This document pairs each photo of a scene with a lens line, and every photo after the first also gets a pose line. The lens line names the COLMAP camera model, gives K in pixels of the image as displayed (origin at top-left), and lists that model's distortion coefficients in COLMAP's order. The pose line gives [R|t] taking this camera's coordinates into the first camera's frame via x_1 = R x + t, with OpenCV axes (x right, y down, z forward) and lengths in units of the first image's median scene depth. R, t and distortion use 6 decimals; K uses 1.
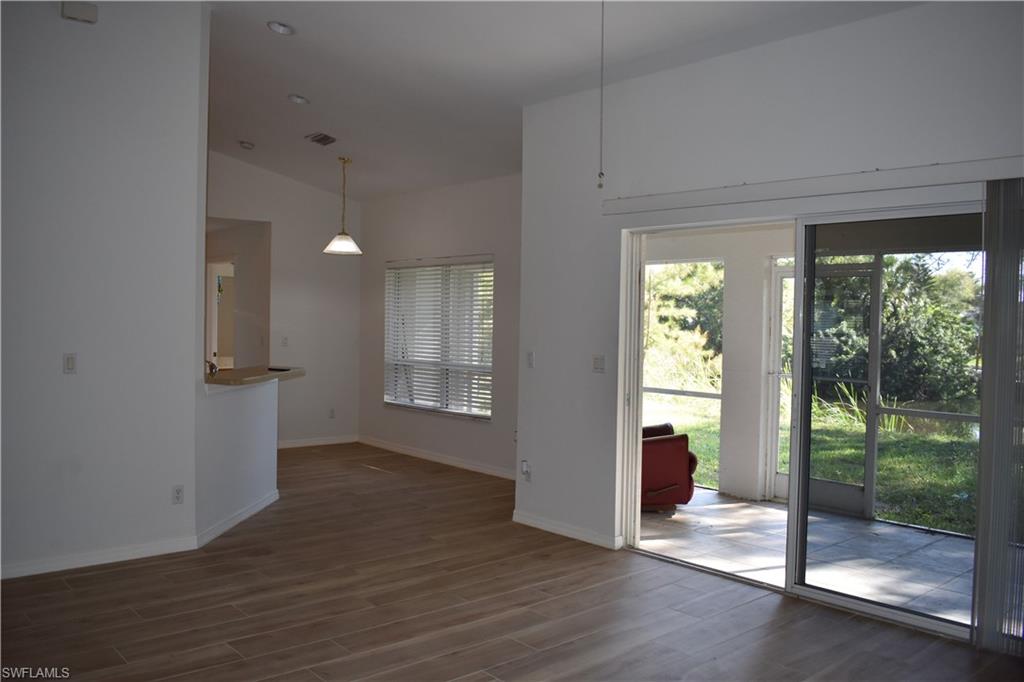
lens RADIAL K [[823.7, 0, 504.6], [0, 823.7, 345.2], [0, 0, 1]] dist [-0.076883, 0.003485]
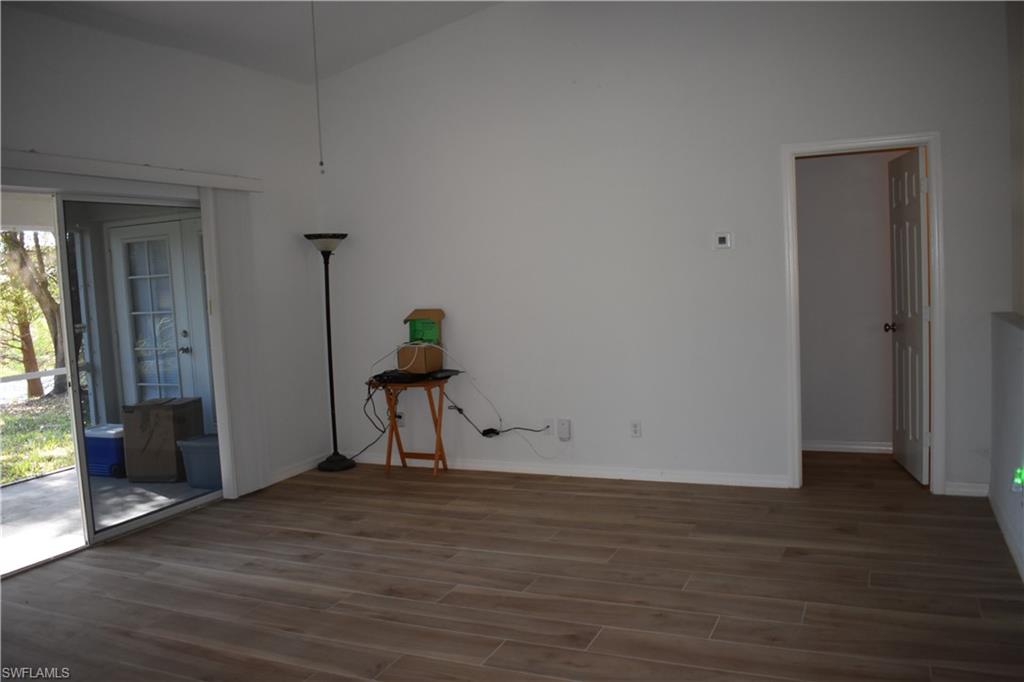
lens RADIAL K [[845.3, 0, 530.5], [0, 845.3, 338.4], [0, 0, 1]] dist [-0.084736, 0.004102]
pose [[-0.447702, -0.065499, 0.891780, -0.857011], [0.066673, 0.992092, 0.106339, -0.040406], [-0.891693, 0.107066, -0.439795, 0.938403]]
